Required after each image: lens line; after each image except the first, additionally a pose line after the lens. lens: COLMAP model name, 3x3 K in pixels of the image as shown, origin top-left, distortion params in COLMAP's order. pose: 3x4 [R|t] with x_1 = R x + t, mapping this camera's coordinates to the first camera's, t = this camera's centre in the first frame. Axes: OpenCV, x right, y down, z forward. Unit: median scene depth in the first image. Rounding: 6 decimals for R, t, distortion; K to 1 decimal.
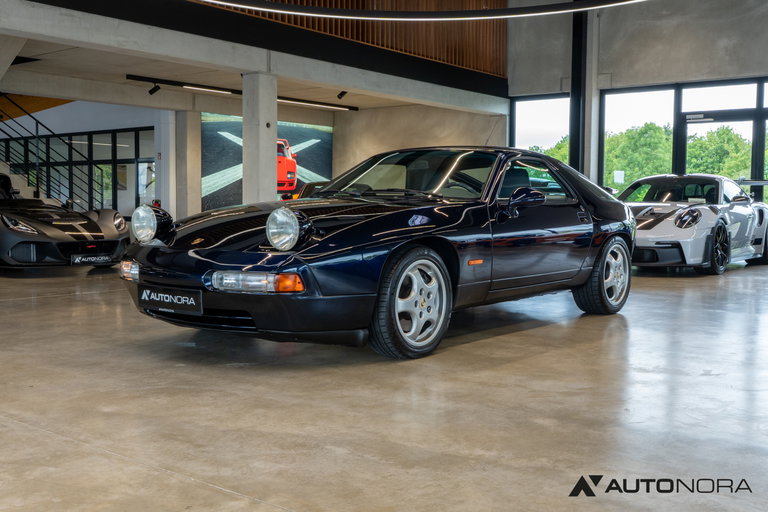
lens RADIAL K [[841.2, 0, 384.0], [0, 841.2, 256.0], [0, 0, 1]] dist [-0.000835, -0.017635]
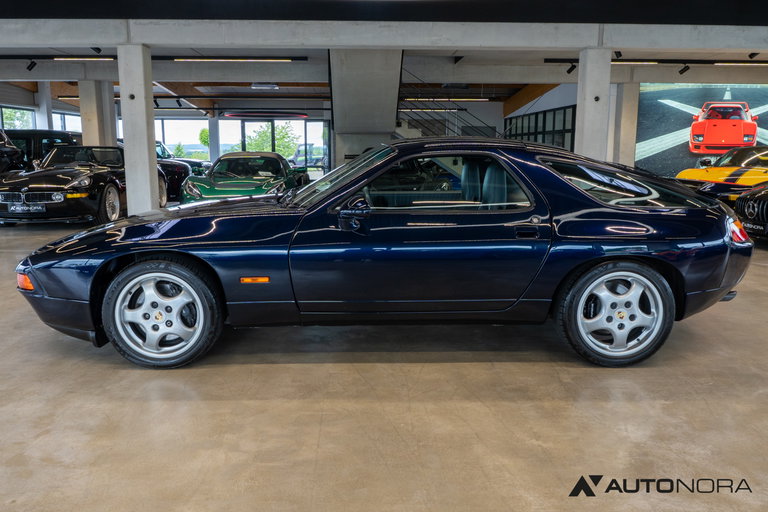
lens RADIAL K [[635.2, 0, 384.0], [0, 635.2, 256.0], [0, 0, 1]] dist [0.001104, -0.007537]
pose [[0.648381, 0.122867, -0.751336, 0.347608], [-0.046389, 0.991433, 0.122098, -0.053394], [0.759901, -0.044312, 0.648526, 0.323554]]
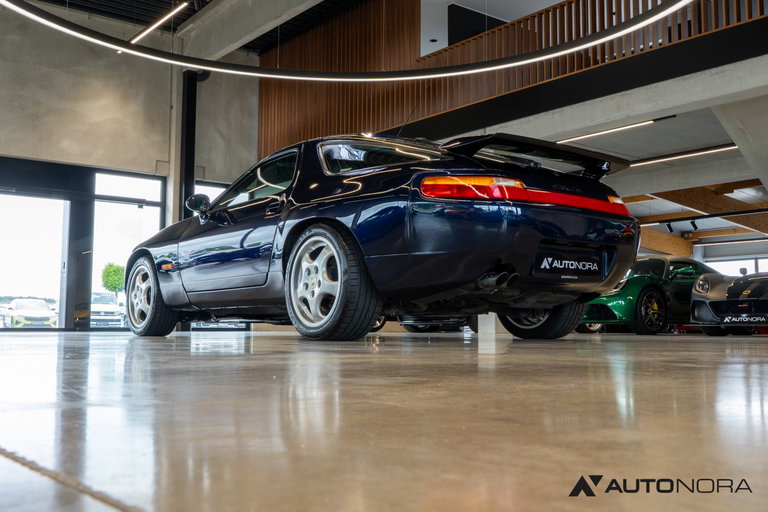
lens RADIAL K [[841.2, 0, 384.0], [0, 841.2, 256.0], [0, 0, 1]] dist [-0.000835, -0.017635]
pose [[-0.237538, -0.095788, -0.966644, 0.594226], [-0.069494, 0.994252, -0.081446, 0.033809], [0.968889, 0.047829, -0.242830, 0.782329]]
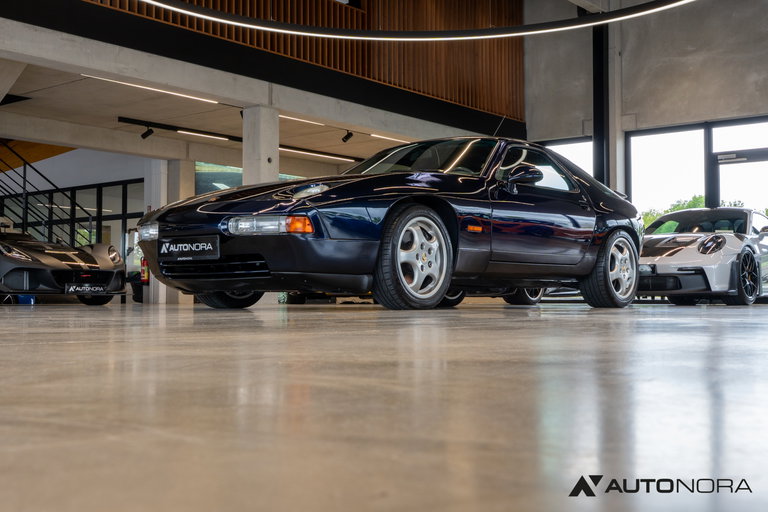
lens RADIAL K [[986.1, 0, 384.0], [0, 986.1, 256.0], [0, 0, 1]] dist [-0.002048, -0.001228]
pose [[0.999895, -0.008023, -0.012077, 0.004851], [0.006652, 0.993954, -0.109595, 0.085563], [0.012883, 0.109503, 0.993903, -0.106998]]
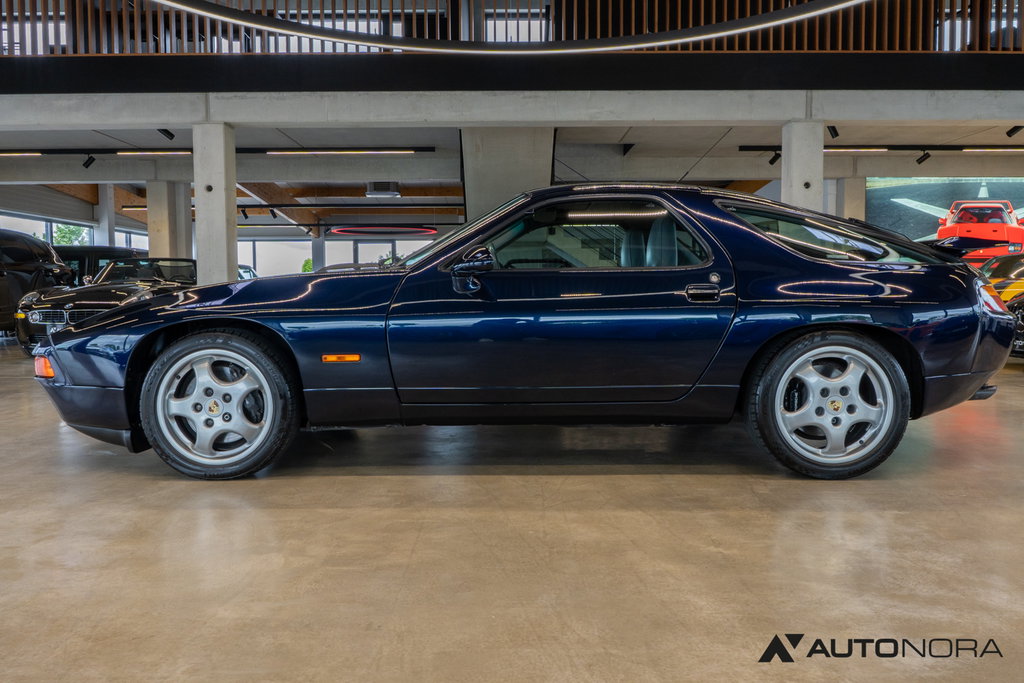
lens RADIAL K [[831.8, 0, 512.0], [0, 831.8, 341.5], [0, 0, 1]] dist [-0.003189, 0.000241]
pose [[0.621806, 0.039318, -0.782183, 0.353978], [-0.040651, 0.999013, 0.017902, -0.012085], [0.782115, 0.020664, 0.622791, 0.335567]]
